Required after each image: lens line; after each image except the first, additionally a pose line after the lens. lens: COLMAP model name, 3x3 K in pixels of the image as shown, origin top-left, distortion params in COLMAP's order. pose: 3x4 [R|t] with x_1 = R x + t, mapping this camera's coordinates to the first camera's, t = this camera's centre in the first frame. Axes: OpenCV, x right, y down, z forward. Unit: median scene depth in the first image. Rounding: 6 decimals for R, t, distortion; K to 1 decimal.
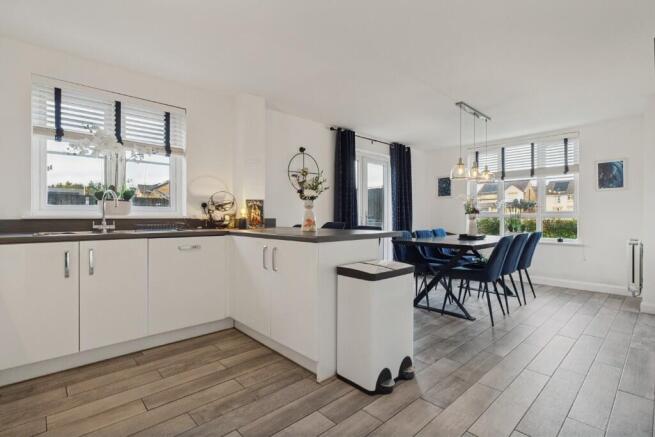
lens RADIAL K [[319.0, 0, 328.7], [0, 319.0, 215.6], [0, 0, 1]] dist [0.011447, -0.003060]
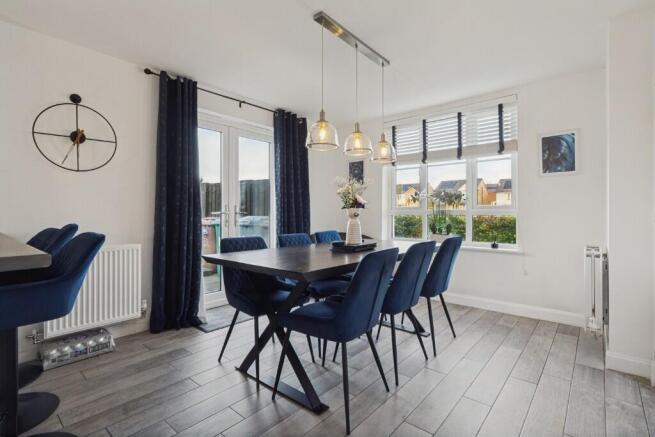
lens RADIAL K [[319.0, 0, 332.7], [0, 319.0, 209.2], [0, 0, 1]] dist [0.011447, -0.003060]
pose [[0.993461, -0.000930, 0.114166, 0.365091], [0.002147, 0.999942, -0.010538, 0.002242], [-0.114149, 0.010715, 0.993406, 0.428870]]
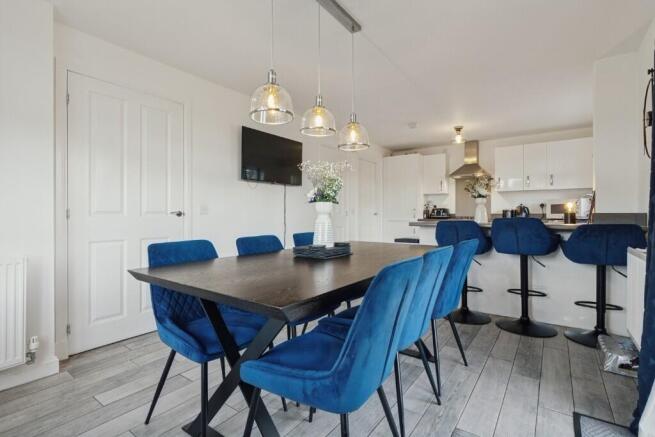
lens RADIAL K [[319.0, 0, 327.7], [0, 319.0, 215.6], [0, 0, 1]] dist [0.011447, -0.003060]
pose [[-0.982703, -0.001464, -0.185182, 0.583842], [-0.002133, 0.999992, 0.003417, 0.012901], [0.185175, 0.003753, -0.982698, 1.645393]]
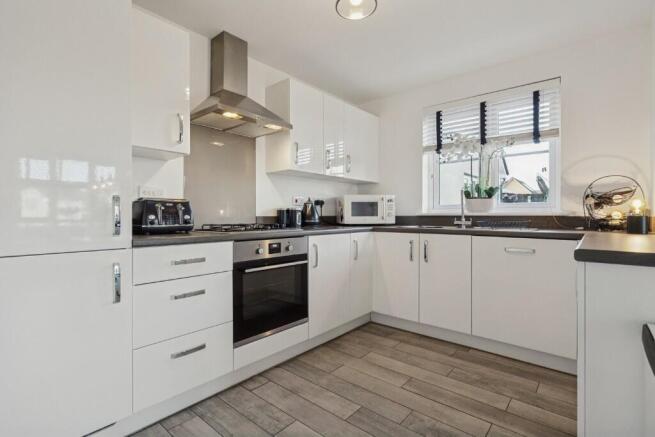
lens RADIAL K [[319.0, 0, 325.2], [0, 319.0, 214.2], [0, 0, 1]] dist [0.011447, -0.003060]
pose [[0.099425, -0.003602, -0.995038, 0.251827], [0.001453, 0.999993, -0.003475, 0.005939], [0.995044, -0.001101, 0.099430, 0.308953]]
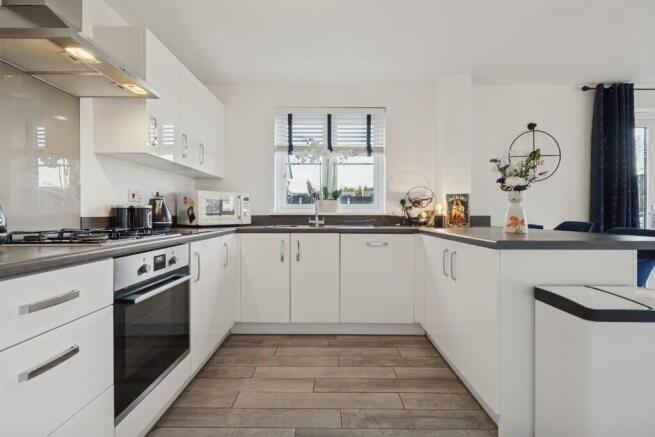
lens RADIAL K [[319.0, 0, 326.4], [0, 319.0, 213.4], [0, 0, 1]] dist [0.011447, -0.003060]
pose [[0.725286, -0.000246, -0.688447, 0.103825], [0.000415, 1.000000, 0.000080, 0.002429], [0.688447, -0.000343, 0.725286, 0.121562]]
